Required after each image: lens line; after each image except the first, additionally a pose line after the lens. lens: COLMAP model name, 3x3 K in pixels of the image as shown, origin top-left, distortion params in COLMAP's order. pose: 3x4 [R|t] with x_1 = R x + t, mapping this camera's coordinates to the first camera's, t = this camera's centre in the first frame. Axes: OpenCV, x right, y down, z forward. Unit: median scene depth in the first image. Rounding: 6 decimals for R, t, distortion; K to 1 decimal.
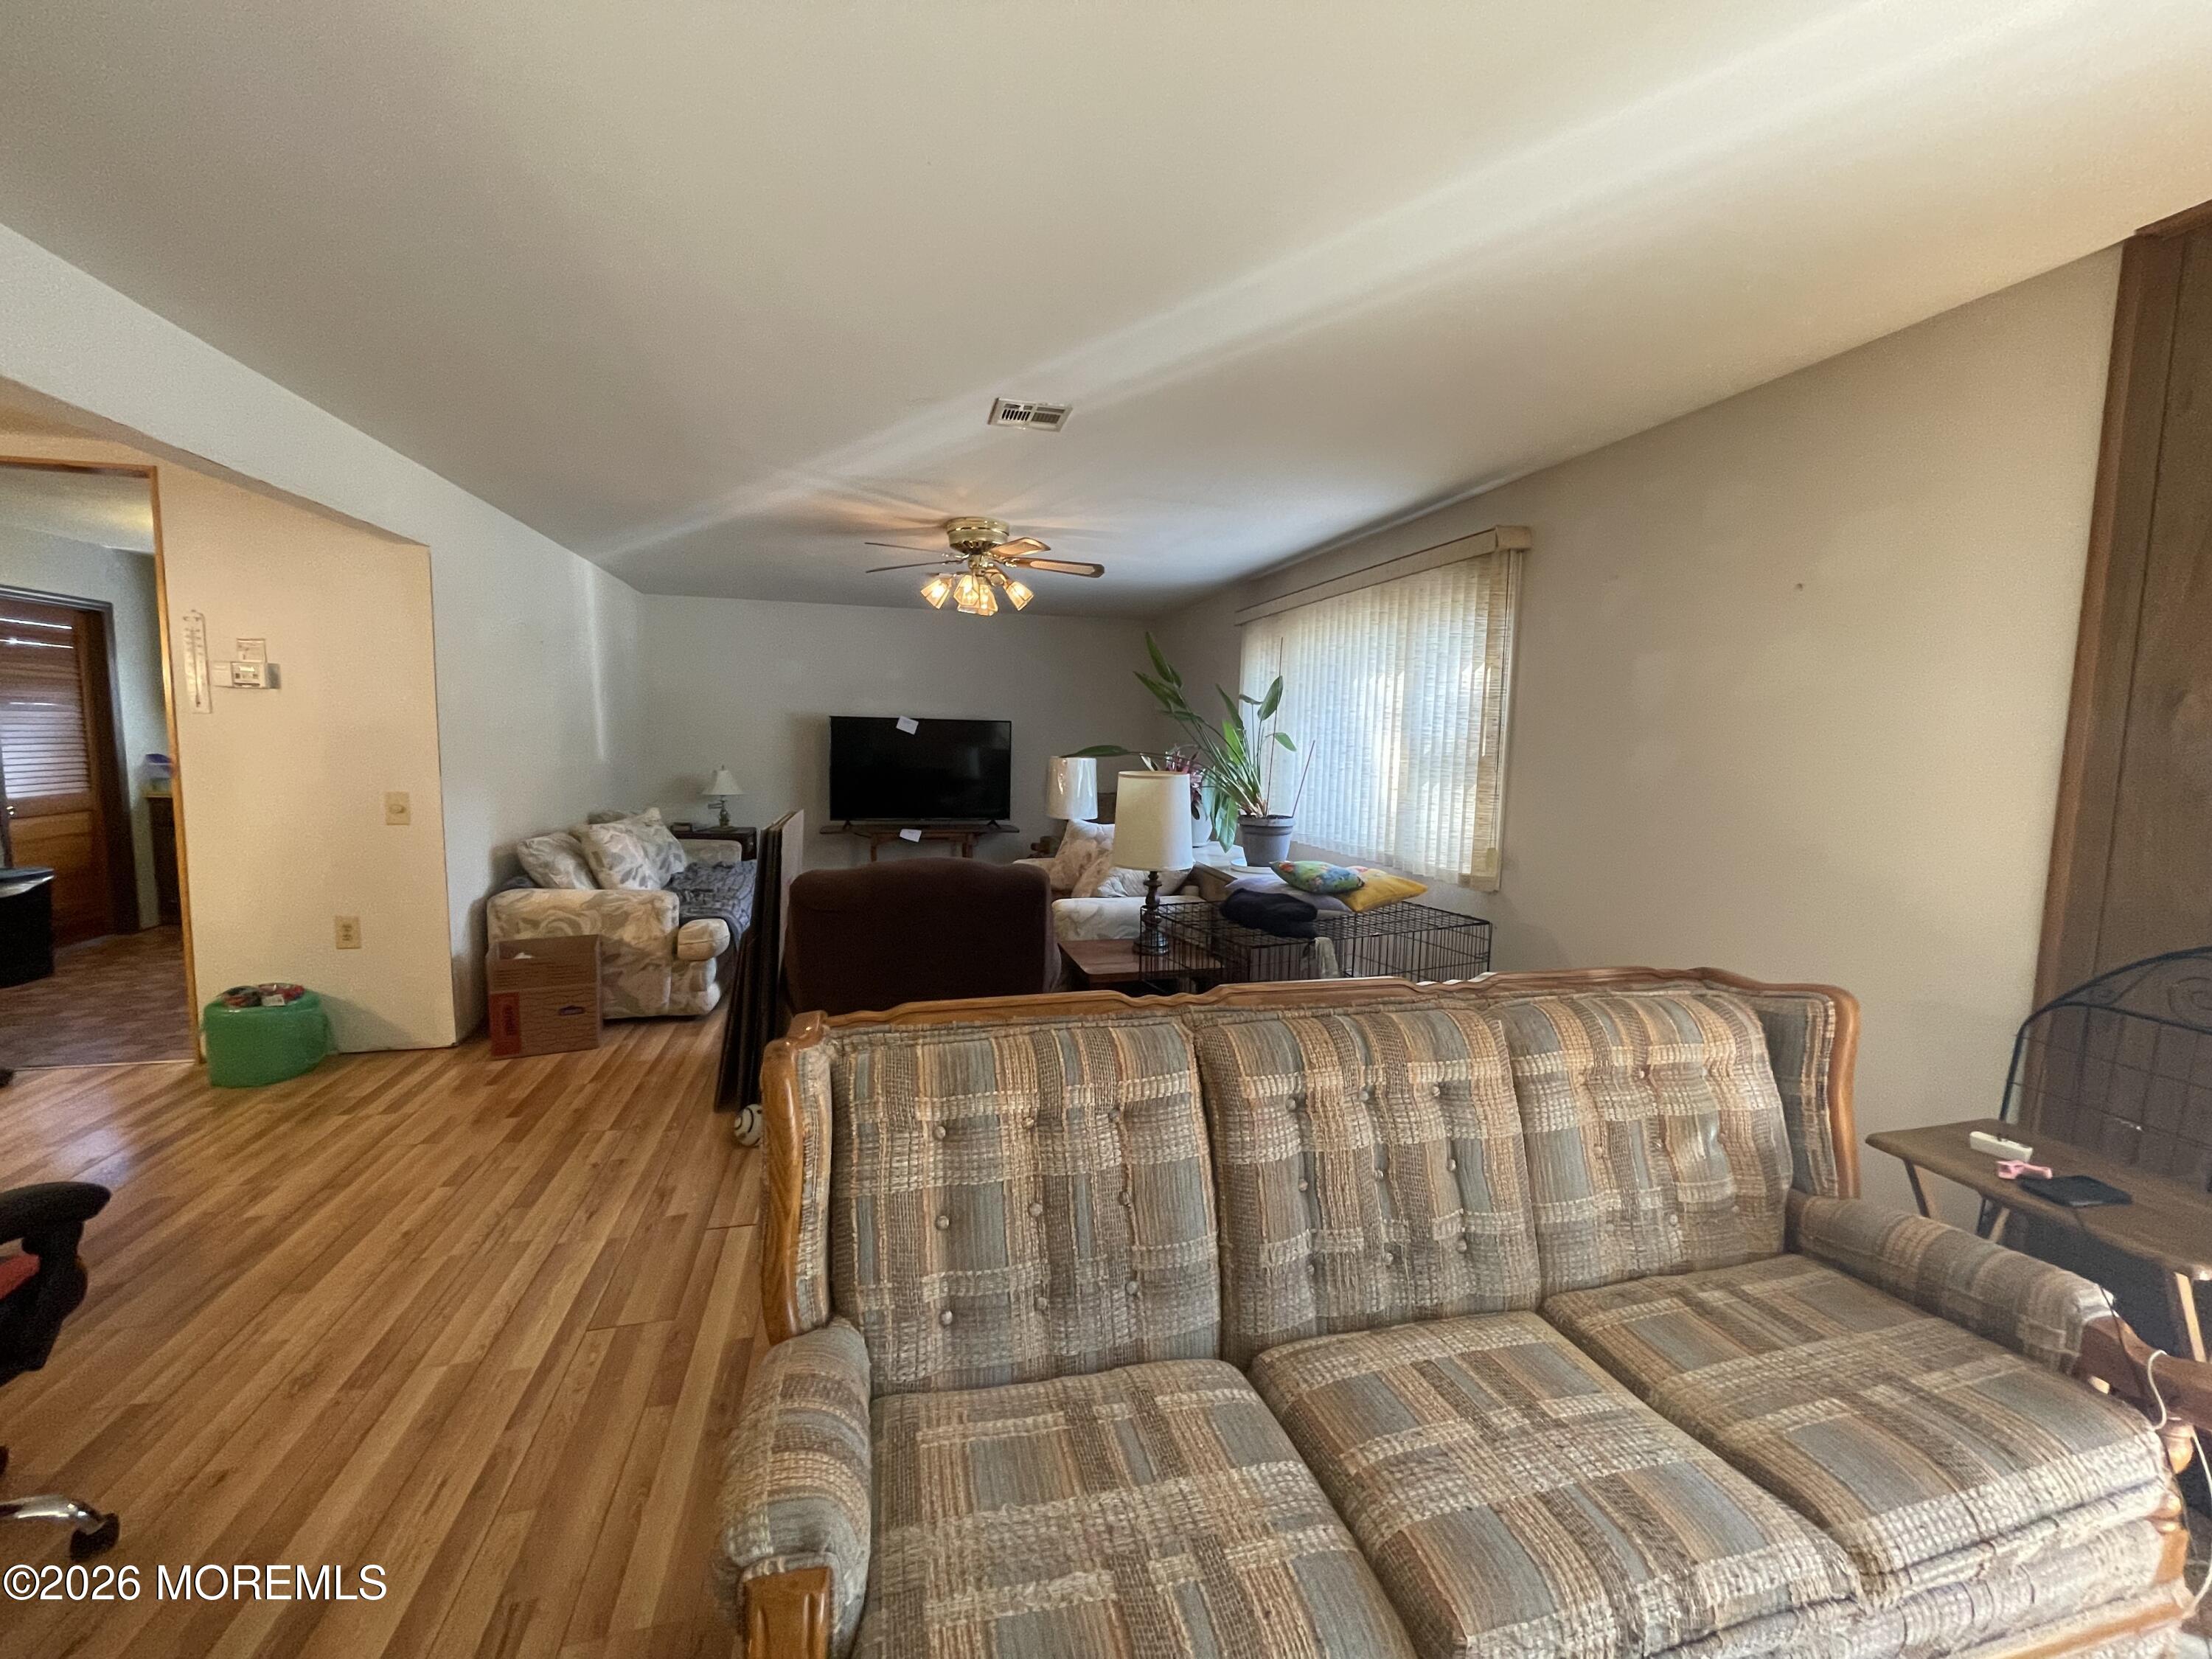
lens RADIAL K [[884.6, 0, 1106.0], [0, 884.6, 829.5], [0, 0, 1]] dist [-0.000489, -0.000150]
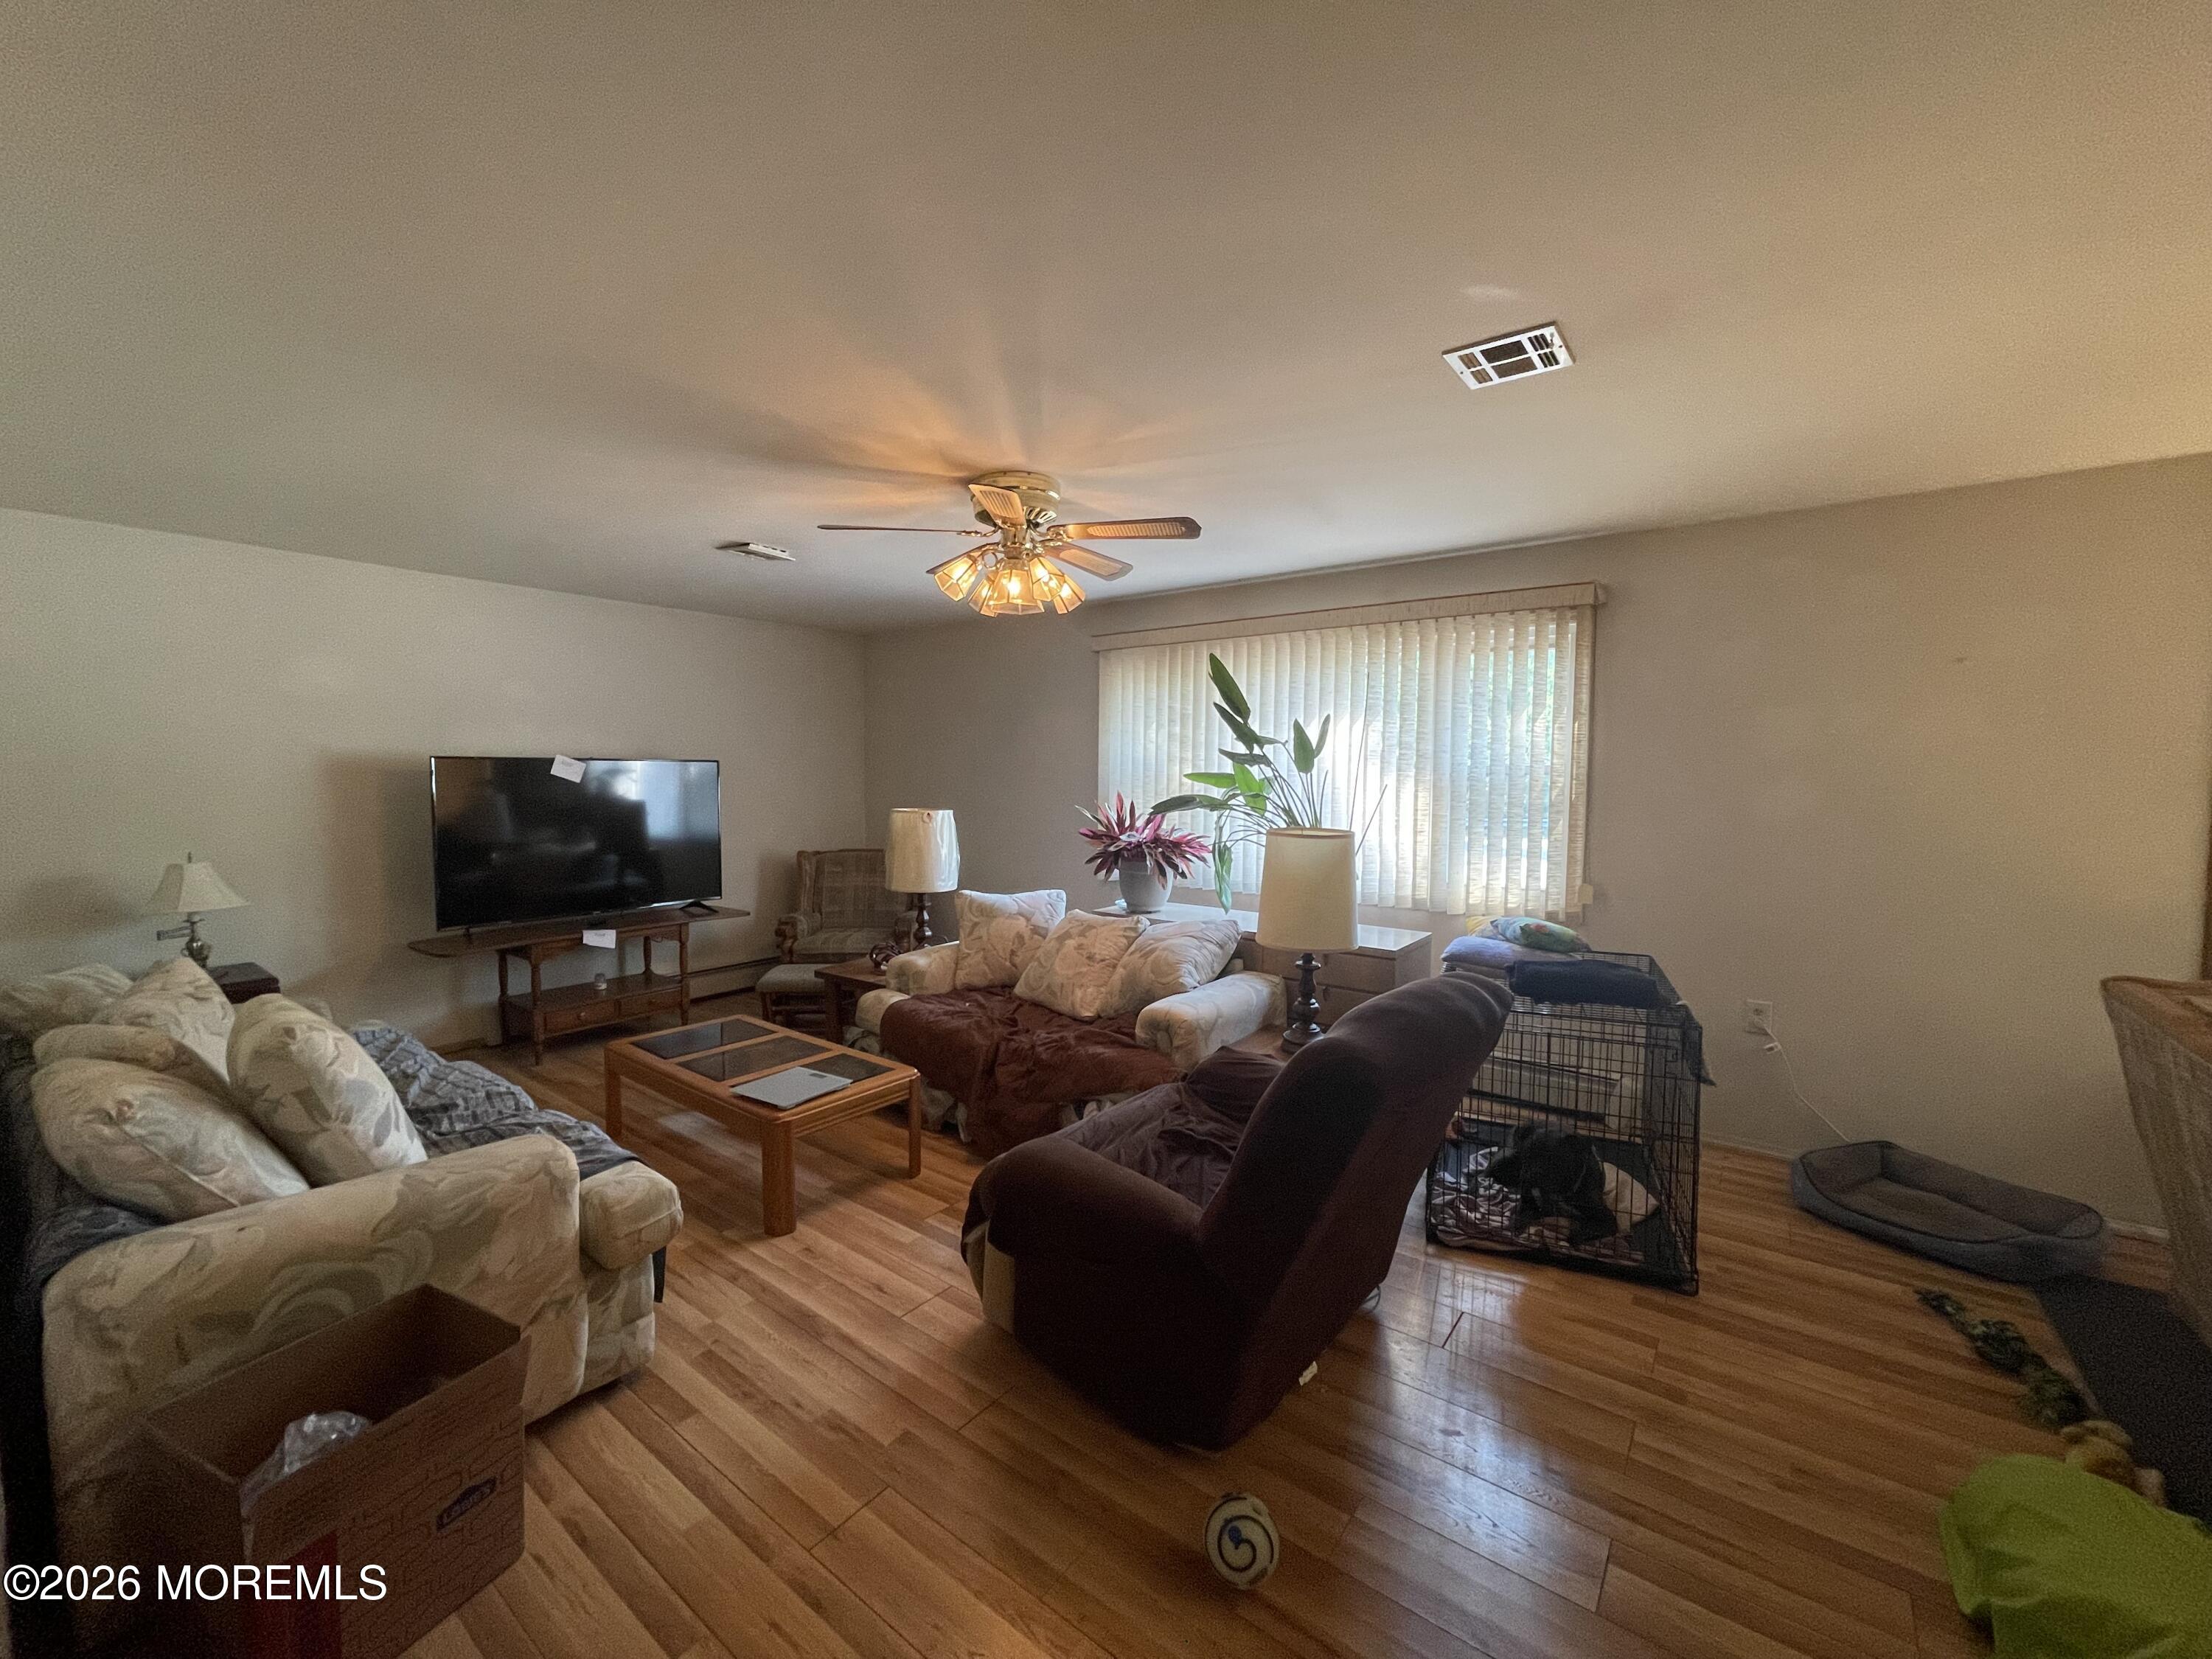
lens RADIAL K [[884.6, 0, 1106.0], [0, 884.6, 829.5], [0, 0, 1]] dist [-0.000489, -0.000150]
pose [[0.780340, -0.059290, 0.622539, -0.535600], [0.078640, 0.996896, -0.003631, -0.068080], [-0.620392, 0.051789, 0.782580, 0.426507]]
